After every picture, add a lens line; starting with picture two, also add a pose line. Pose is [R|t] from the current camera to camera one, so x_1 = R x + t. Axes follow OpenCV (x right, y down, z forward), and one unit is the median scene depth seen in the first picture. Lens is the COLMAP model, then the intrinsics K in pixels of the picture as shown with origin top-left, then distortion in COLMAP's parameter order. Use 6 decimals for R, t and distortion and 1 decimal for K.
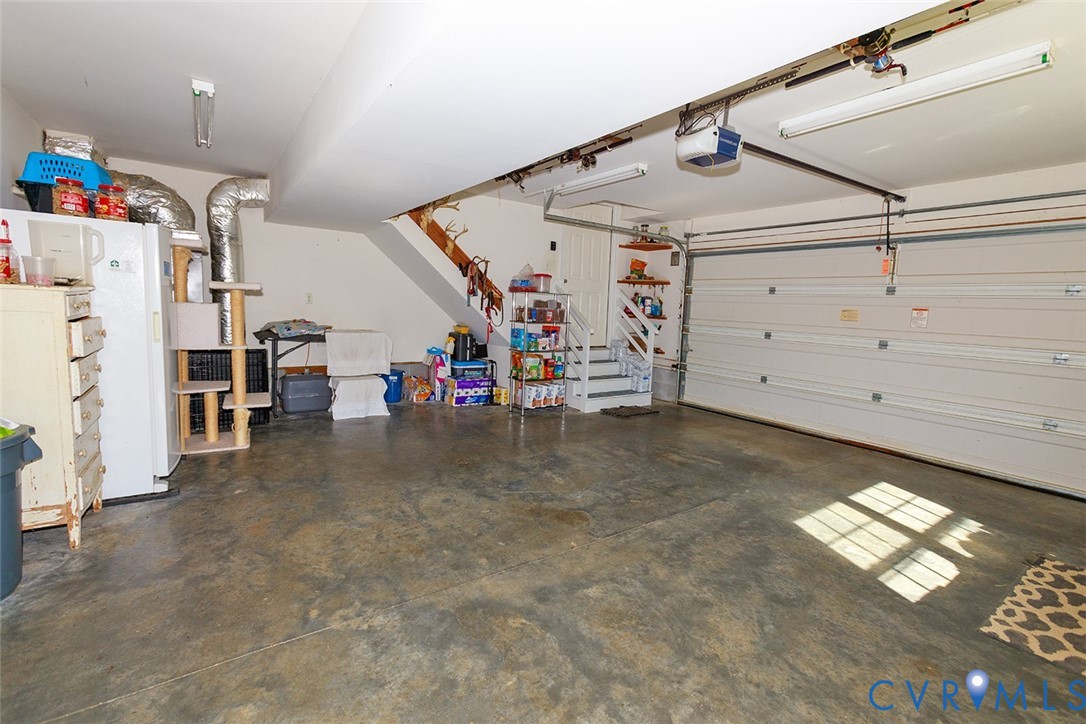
lens RADIAL K [[485.8, 0, 537.3], [0, 485.8, 353.9], [0, 0, 1]] dist [-0.005747, 0.006973]
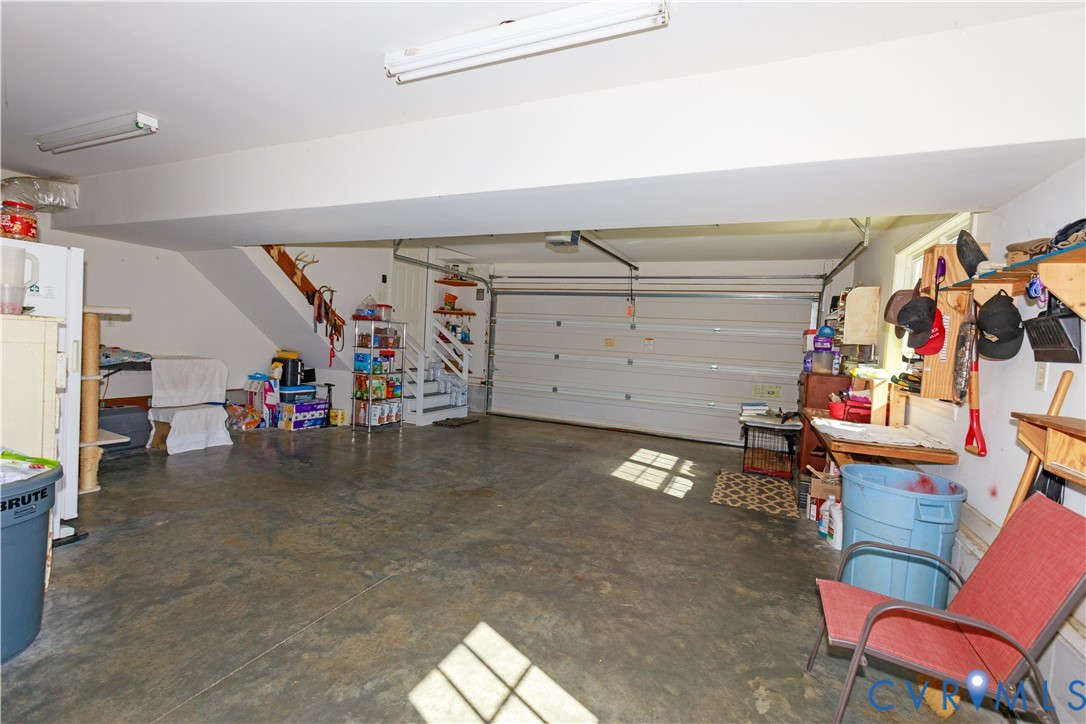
lens RADIAL K [[485.8, 0, 538.3], [0, 485.8, 360.2], [0, 0, 1]] dist [-0.005747, 0.006973]
pose [[0.860956, -0.016309, 0.508418, -0.330891], [0.032431, 0.999212, -0.022866, 0.001156], [-0.507645, 0.036176, 0.860807, -0.179884]]
